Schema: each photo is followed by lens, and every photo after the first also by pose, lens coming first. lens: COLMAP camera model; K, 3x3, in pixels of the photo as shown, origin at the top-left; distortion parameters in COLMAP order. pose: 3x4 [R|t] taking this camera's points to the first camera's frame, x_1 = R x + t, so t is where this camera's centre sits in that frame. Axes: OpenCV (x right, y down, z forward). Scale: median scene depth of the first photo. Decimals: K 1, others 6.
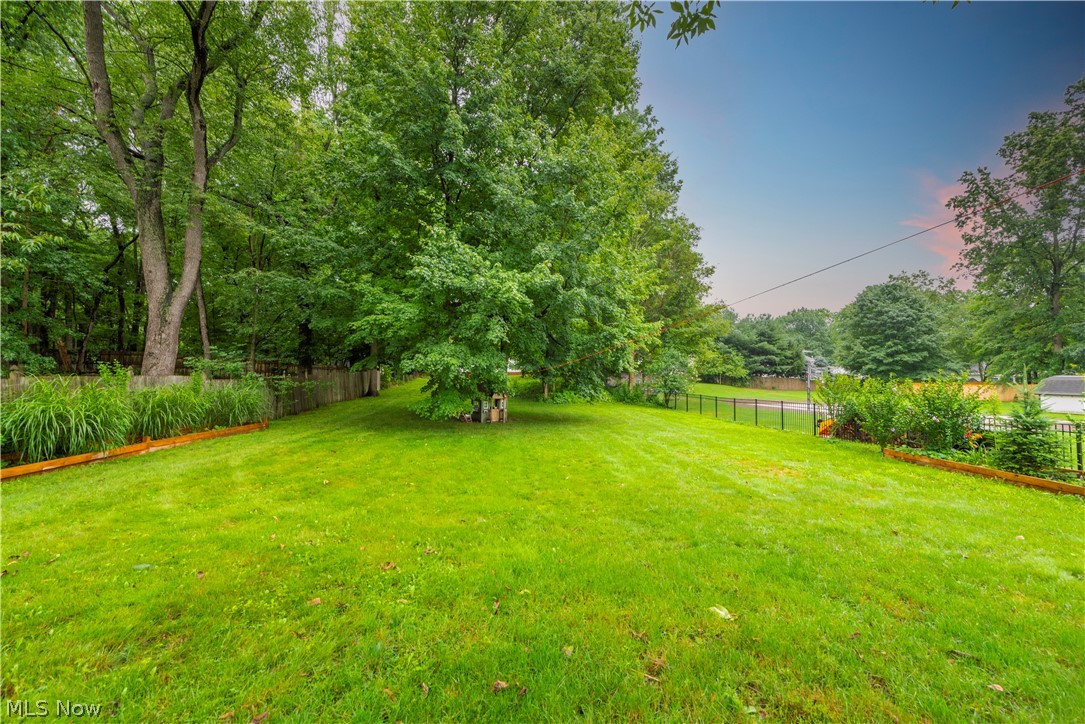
lens RADIAL K [[431.4, 0, 543.7], [0, 431.4, 366.0], [0, 0, 1]] dist [-0.000555, 0.000010]
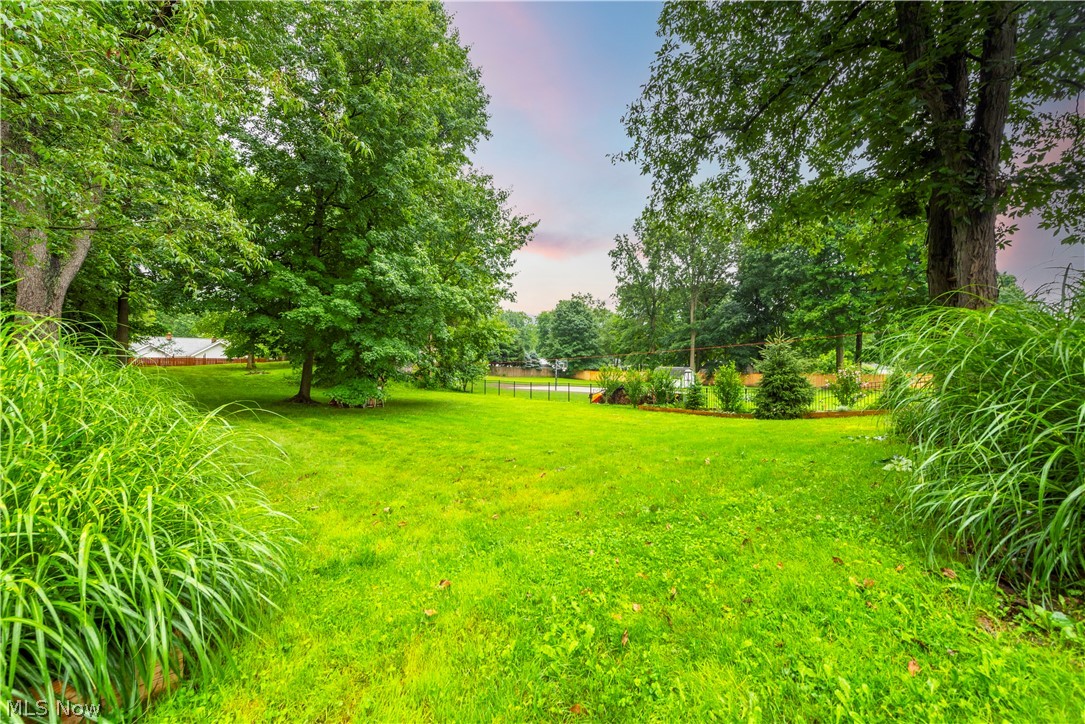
lens RADIAL K [[431.4, 0, 545.3], [0, 431.4, 361.4], [0, 0, 1]] dist [-0.000555, 0.000010]
pose [[0.781501, 0.013867, 0.623750, -0.199364], [-0.023957, 0.999683, 0.007791, -0.001750], [-0.623444, -0.021032, 0.781585, -0.064281]]
